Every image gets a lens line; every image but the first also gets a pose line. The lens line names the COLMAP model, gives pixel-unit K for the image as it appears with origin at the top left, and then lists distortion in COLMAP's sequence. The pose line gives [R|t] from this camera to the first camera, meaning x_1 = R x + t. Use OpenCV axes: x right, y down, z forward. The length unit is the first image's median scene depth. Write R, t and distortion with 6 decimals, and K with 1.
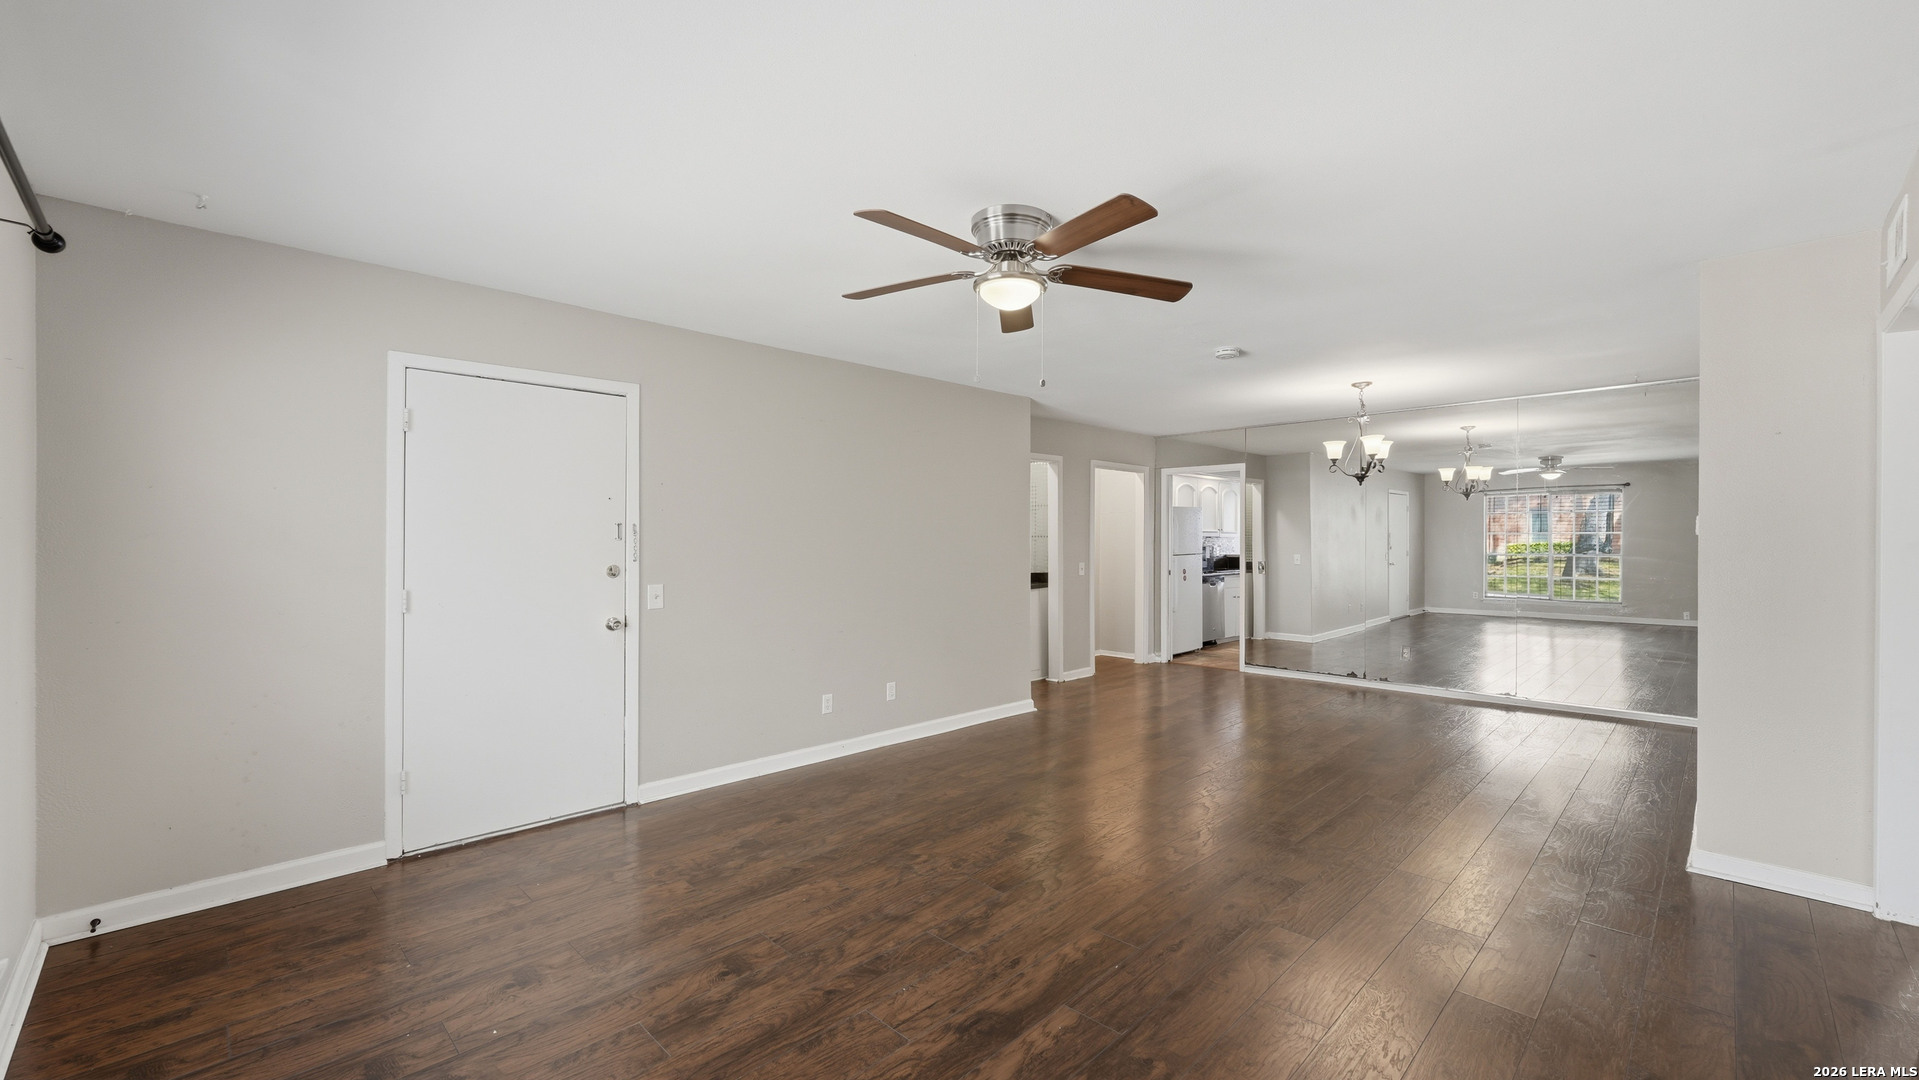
lens RADIAL K [[776.7, 0, 942.6], [0, 776.7, 542.8], [0, 0, 1]] dist [-0.003543, 0.001469]
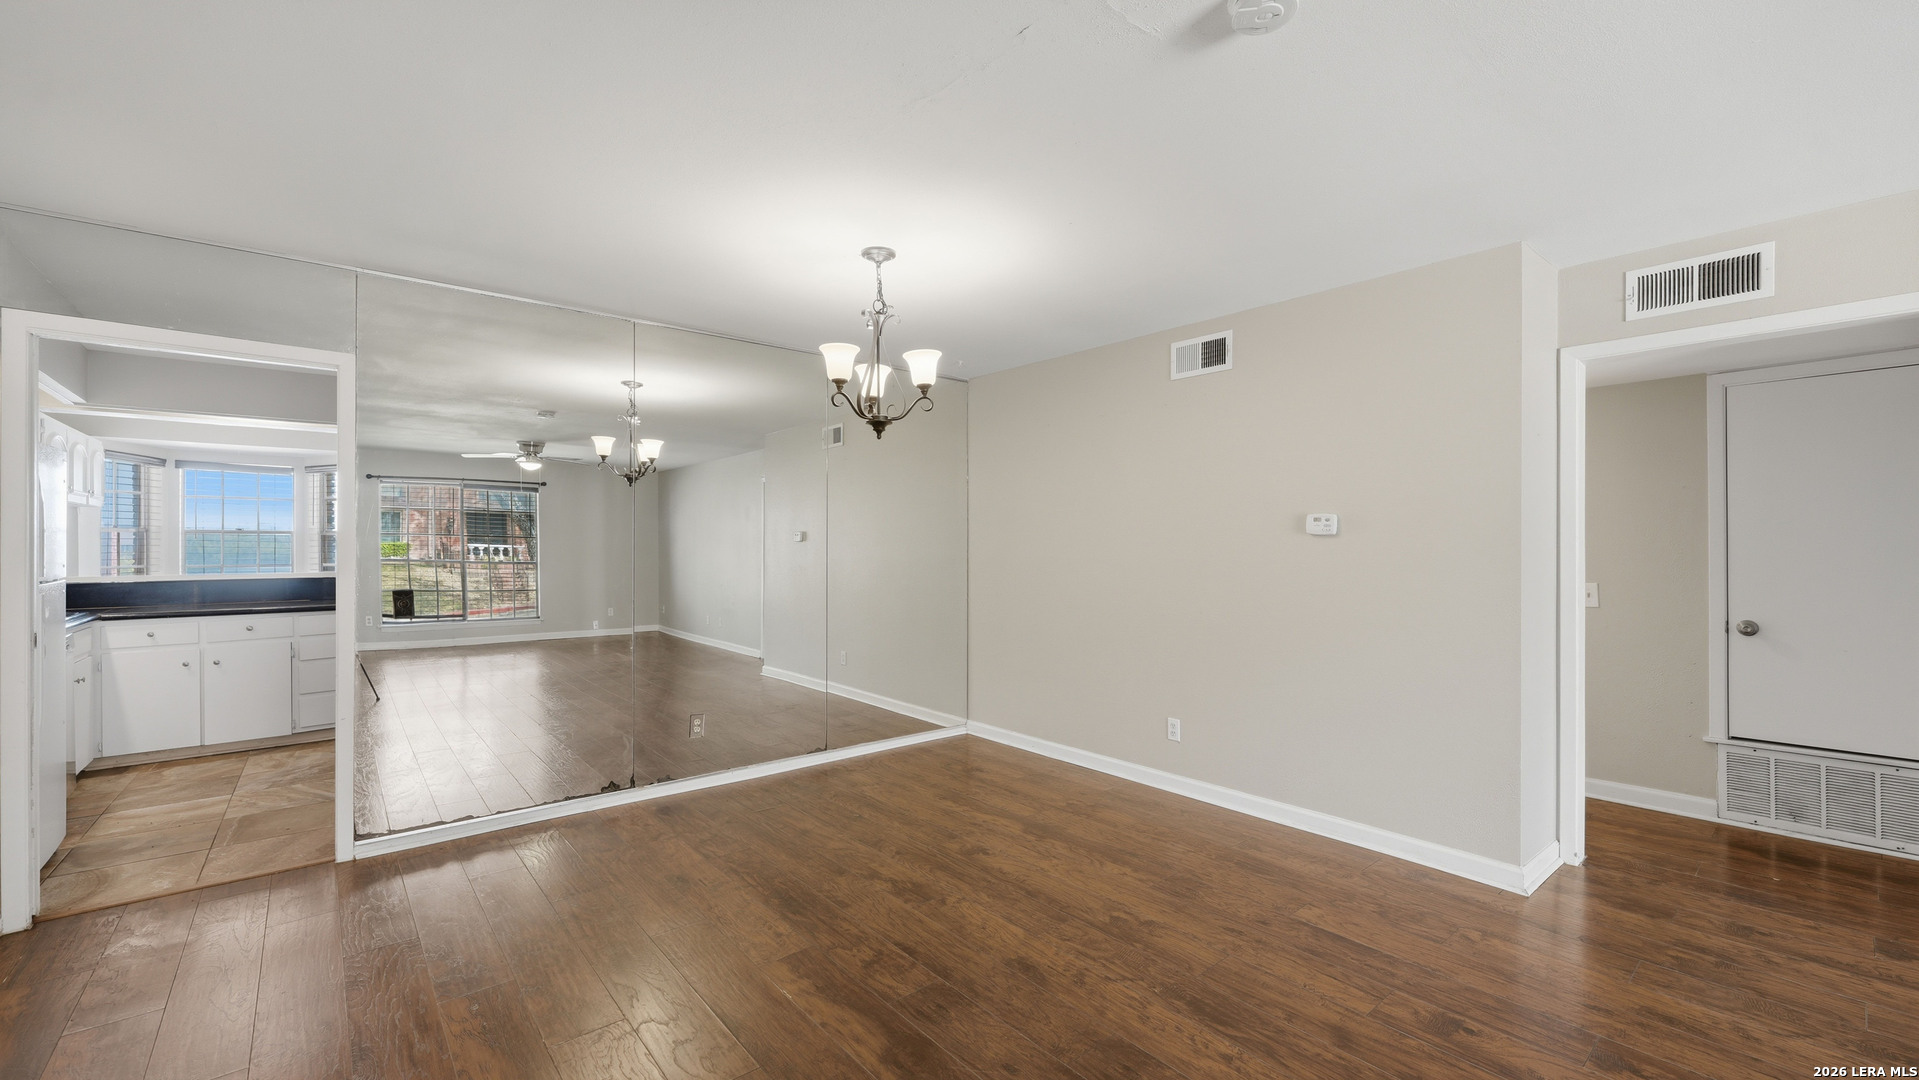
lens RADIAL K [[770.9, 0, 972.0], [0, 770.9, 547.2], [0, 0, 1]] dist [-0.007470, 0.001611]
pose [[0.067755, 0.004027, 0.997694, 0.003974], [0.005188, 0.999977, -0.004389, 0.003777], [-0.997689, 0.005474, 0.067732, 0.615759]]
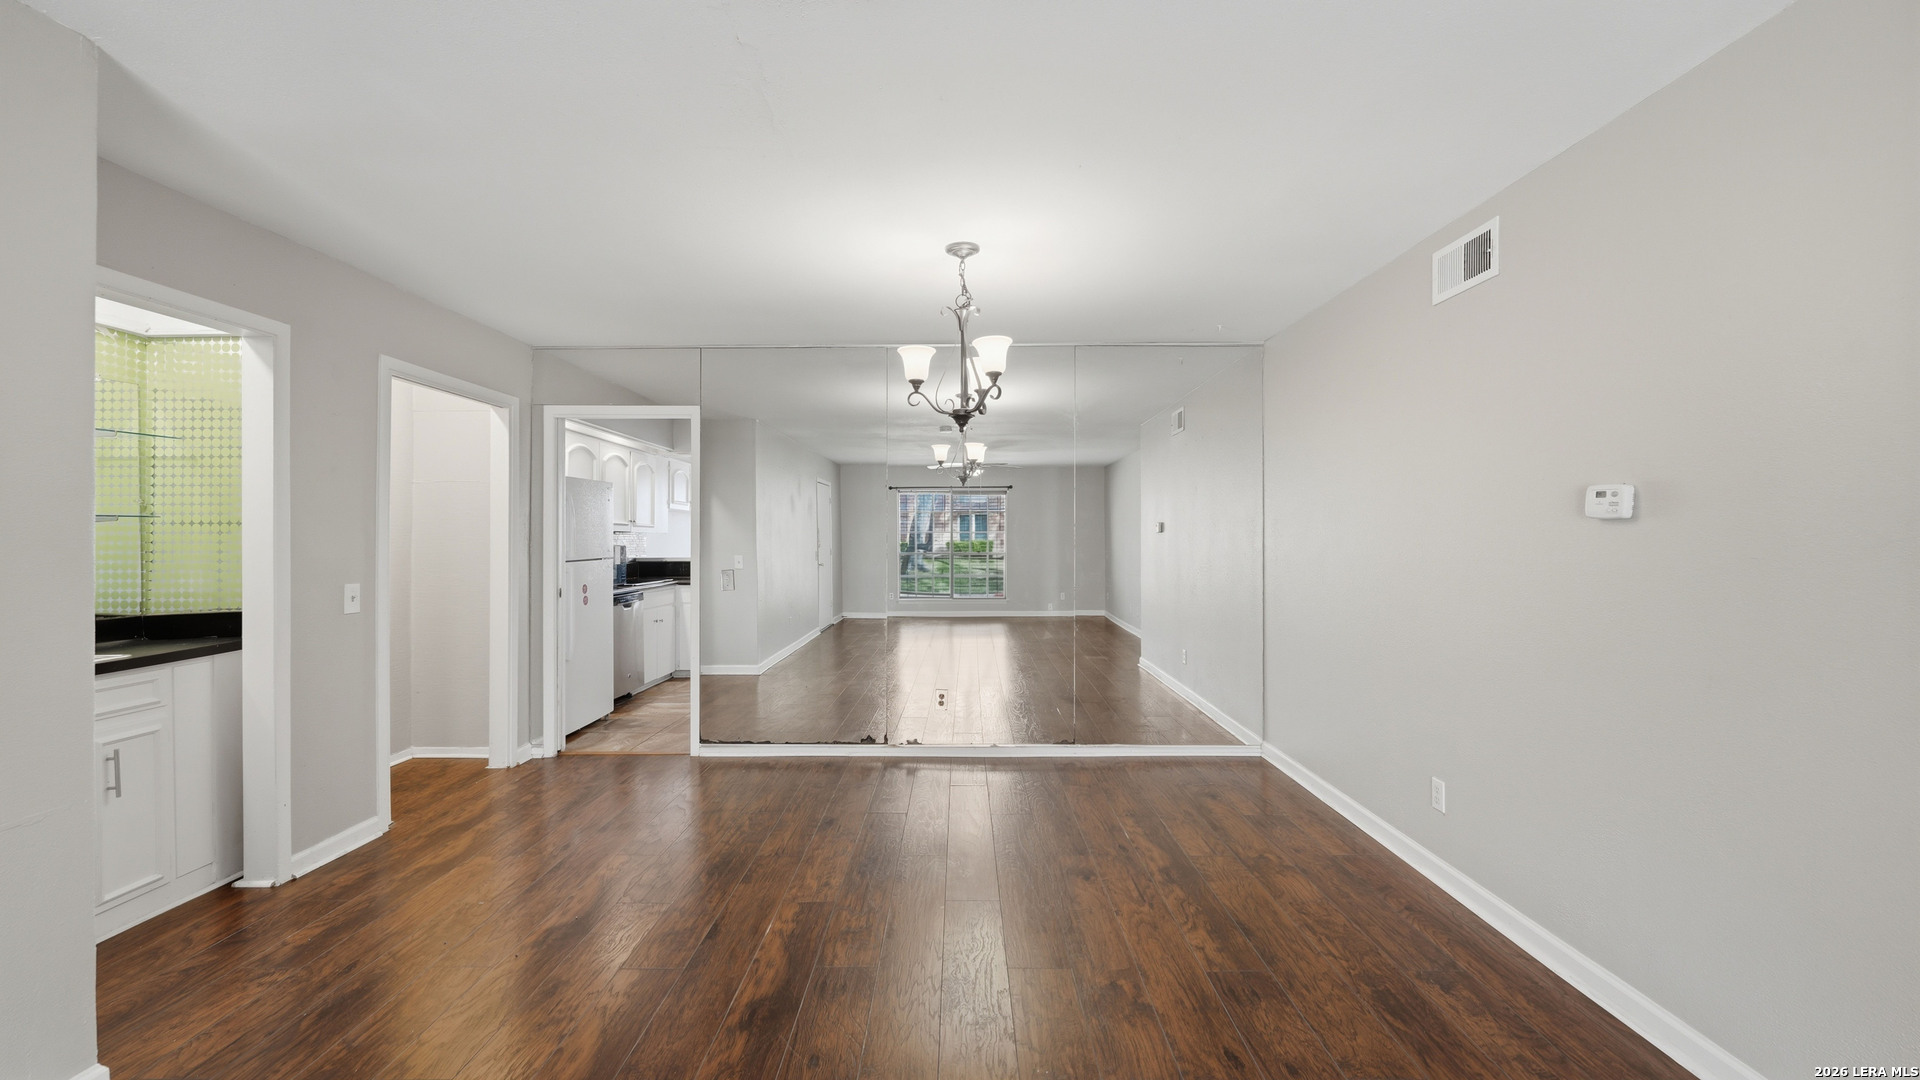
lens RADIAL K [[777.1, 0, 957.8], [0, 777.1, 537.9], [0, 0, 1]] dist [-0.003543, 0.001469]
pose [[0.704263, 0.003506, 0.709931, 0.101680], [0.001982, 0.999974, -0.006905, 0.003786], [-0.709937, 0.006270, 0.704238, 0.421346]]
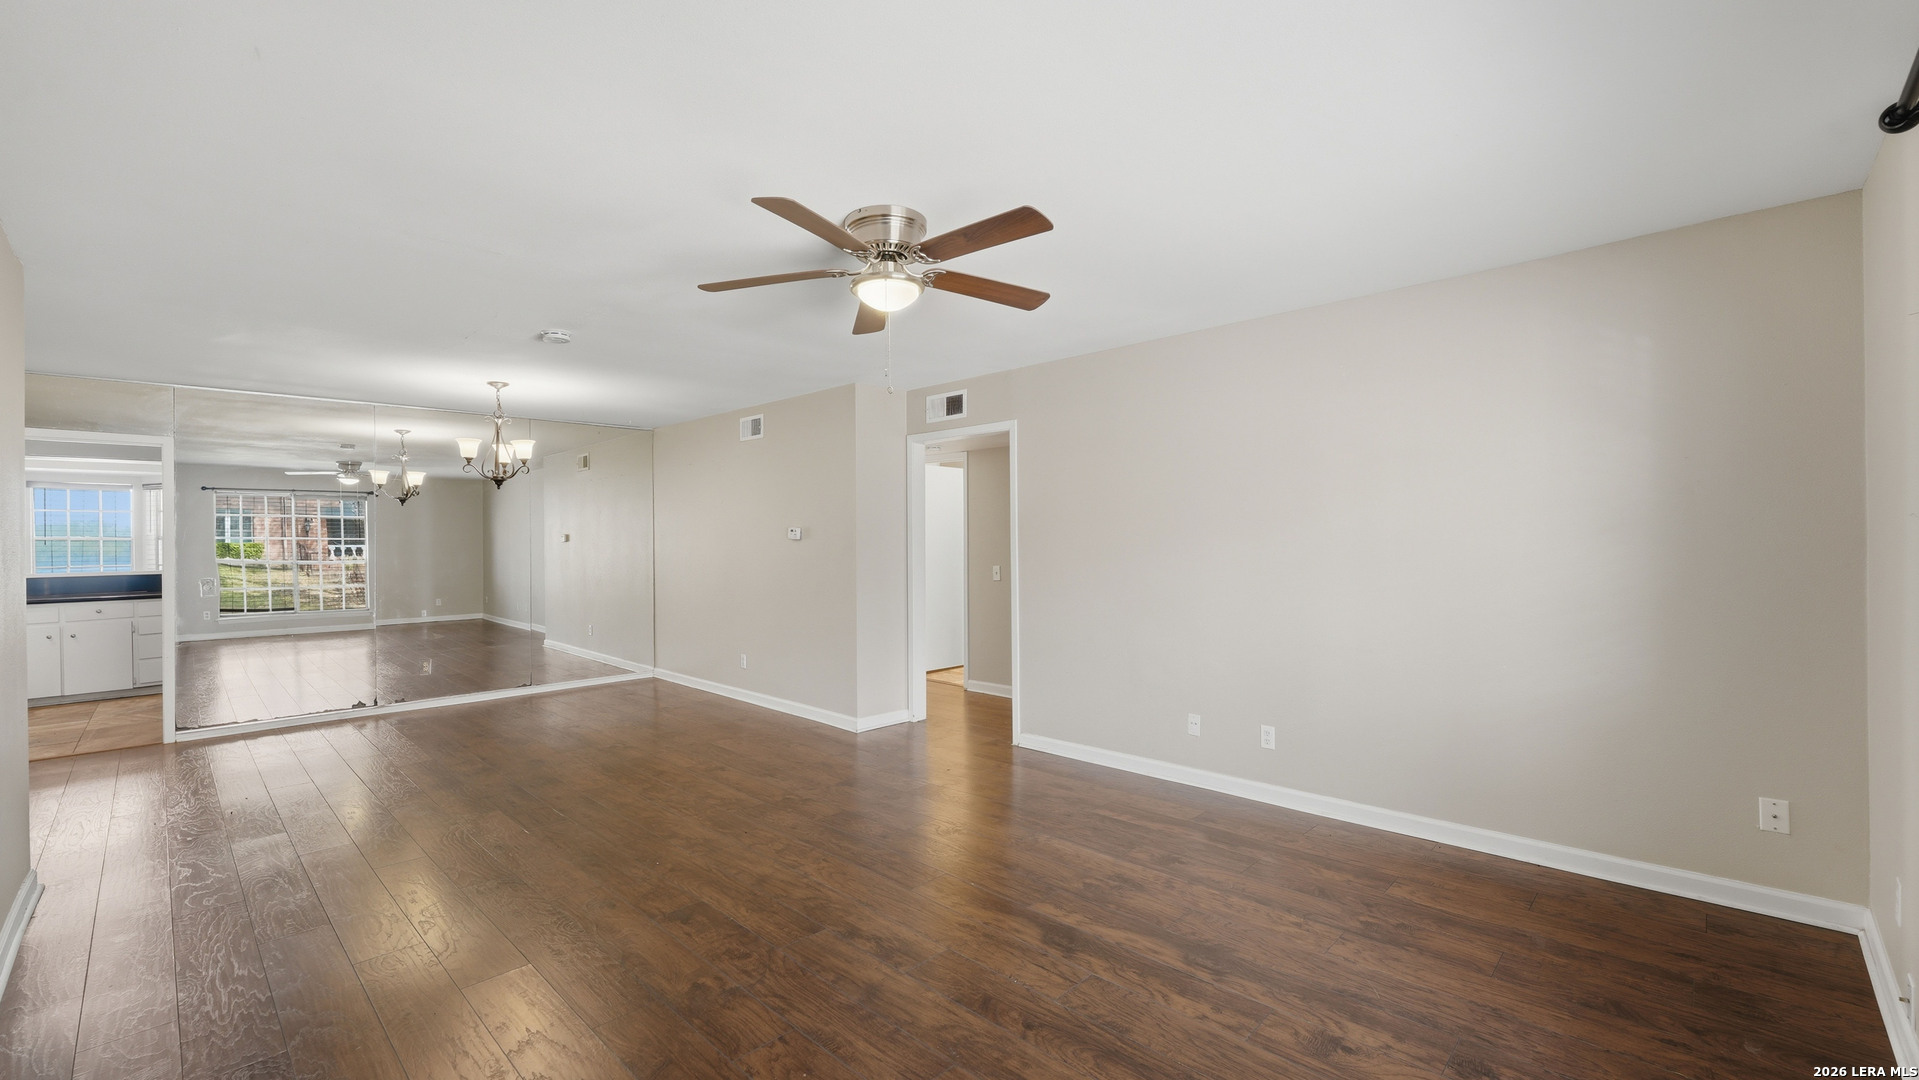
lens RADIAL K [[776.7, 0, 967.6], [0, 776.7, 539.8], [0, 0, 1]] dist [-0.003543, 0.001469]
pose [[-0.030451, 0.002181, 0.999534, -0.300776], [0.014958, 0.999887, -0.001727, -0.000131], [-0.999424, 0.014898, -0.030480, 0.307212]]
